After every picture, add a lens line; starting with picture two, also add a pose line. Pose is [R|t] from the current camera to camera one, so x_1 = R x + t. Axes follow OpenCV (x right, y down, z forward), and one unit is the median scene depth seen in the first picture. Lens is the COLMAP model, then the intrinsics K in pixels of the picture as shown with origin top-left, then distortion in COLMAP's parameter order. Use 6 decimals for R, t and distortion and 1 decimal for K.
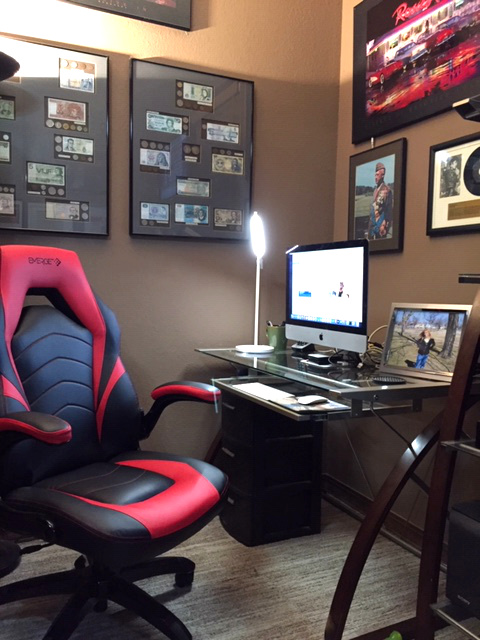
lens RADIAL K [[549.9, 0, 239.5], [0, 549.9, 318.0], [0, 0, 1]] dist [0.068334, -0.086916]
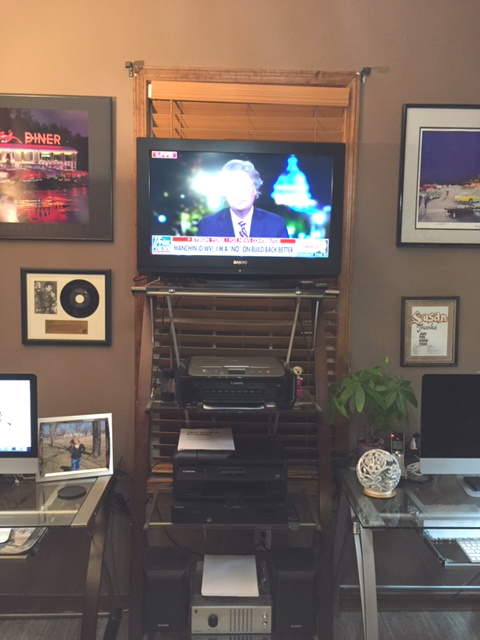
lens RADIAL K [[549.9, 0, 237.7], [0, 549.9, 315.5], [0, 0, 1]] dist [0.068334, -0.086916]
pose [[0.394567, -0.090650, 0.914385, -0.605442], [0.046441, 0.995817, 0.078683, -0.319774], [-0.917693, 0.011419, 0.397127, 0.163738]]
